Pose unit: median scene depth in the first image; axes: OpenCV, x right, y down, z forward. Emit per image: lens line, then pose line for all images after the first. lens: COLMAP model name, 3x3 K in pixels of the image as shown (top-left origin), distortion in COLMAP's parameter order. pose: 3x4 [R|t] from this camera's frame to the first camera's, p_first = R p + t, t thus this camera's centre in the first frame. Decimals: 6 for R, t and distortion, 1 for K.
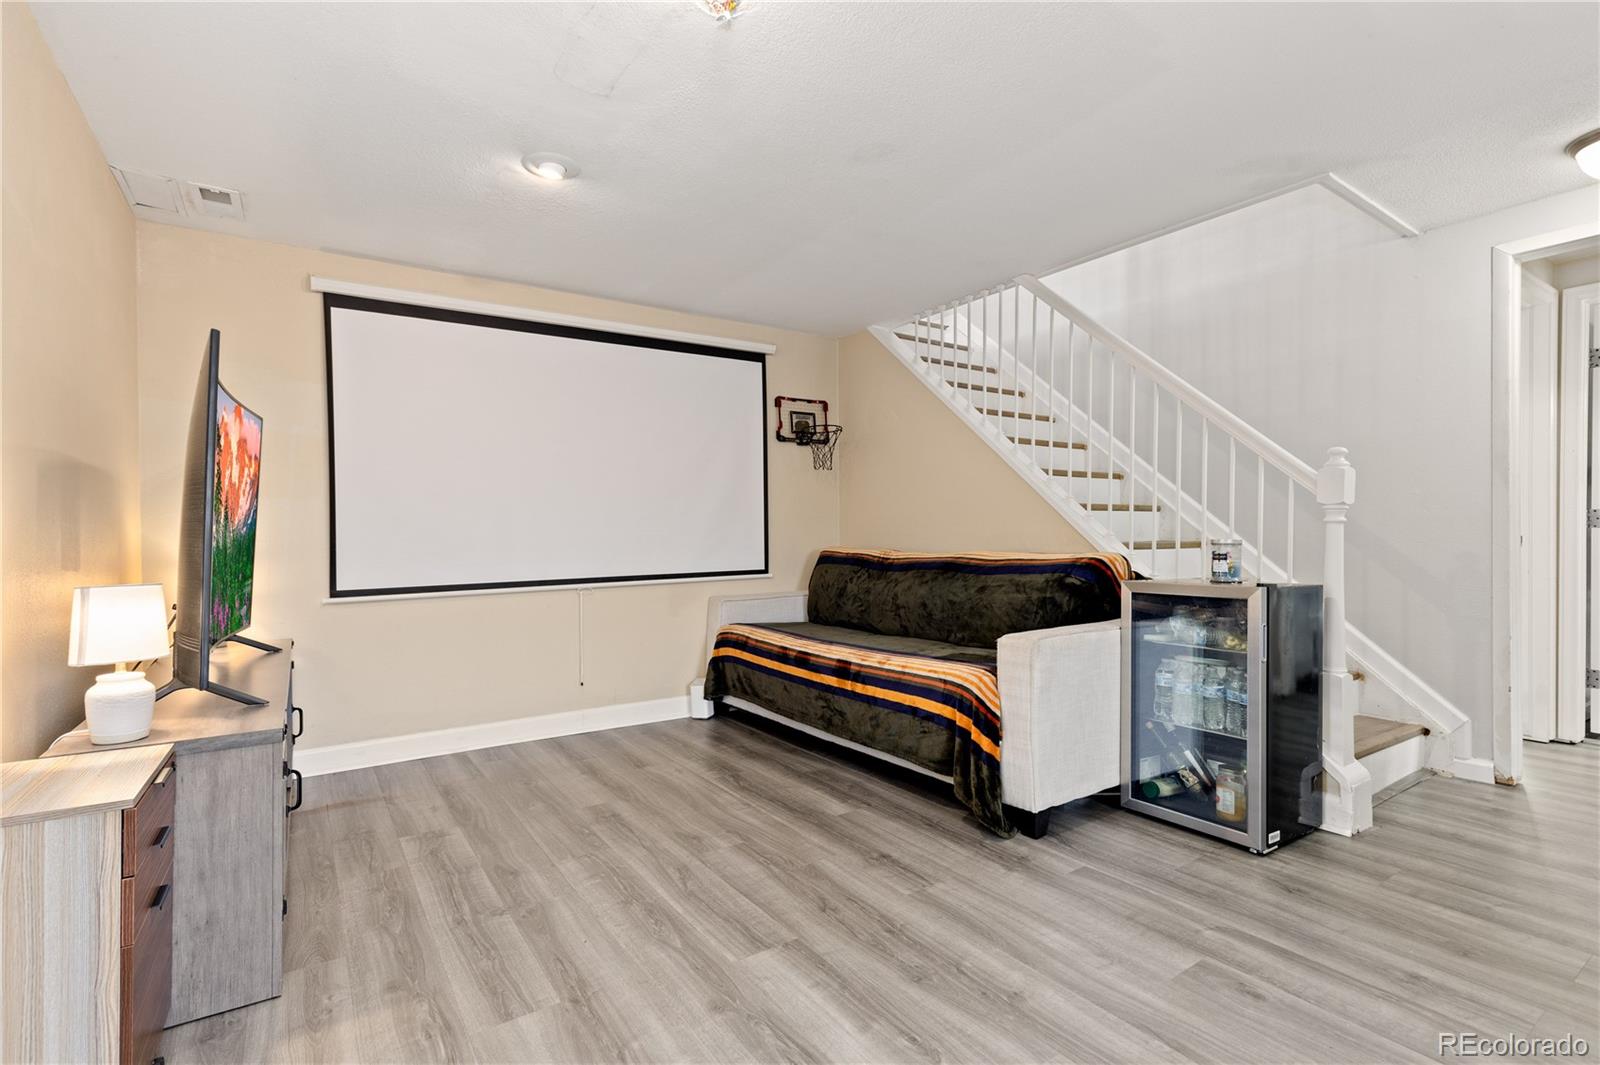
lens RADIAL K [[735.5, 0, 791.5], [0, 735.5, 524.4], [0, 0, 1]] dist [0.005946, -0.000368]
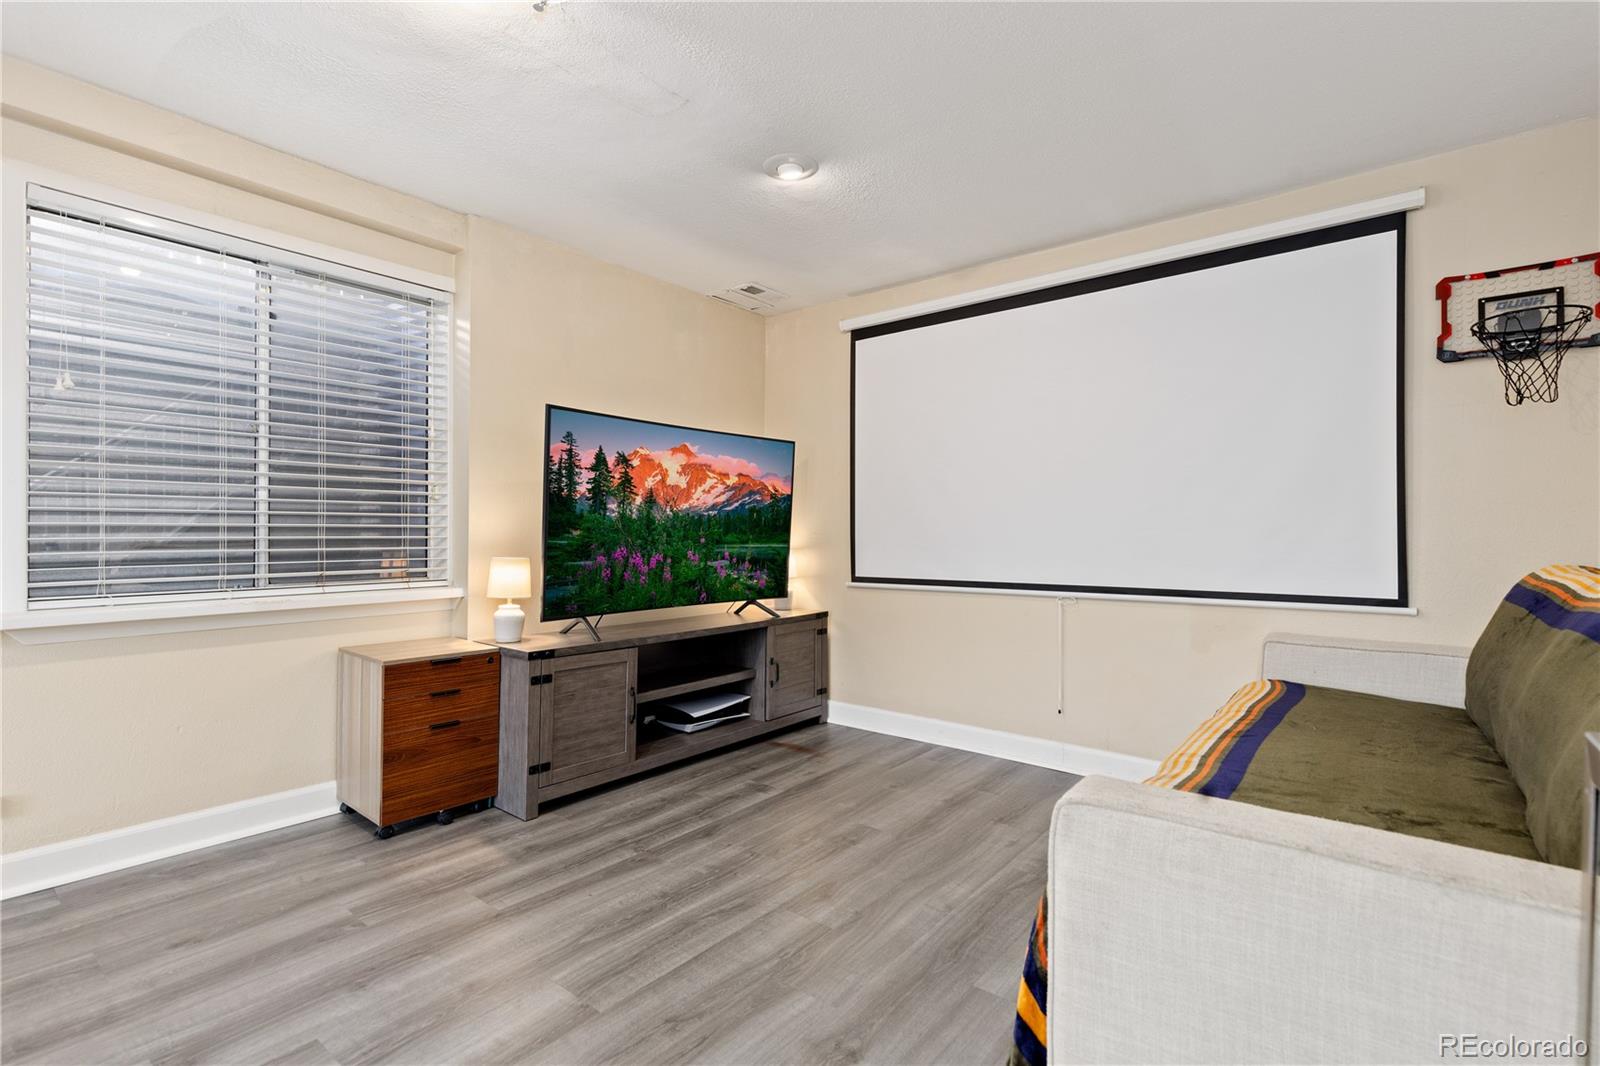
lens RADIAL K [[735.5, 0, 791.5], [0, 735.5, 524.9], [0, 0, 1]] dist [0.005946, -0.000368]
pose [[0.302632, 0.001340, -0.953107, 0.599201], [0.003650, 0.999990, 0.002565, 0.002902], [0.953101, -0.004255, 0.302624, 0.654937]]
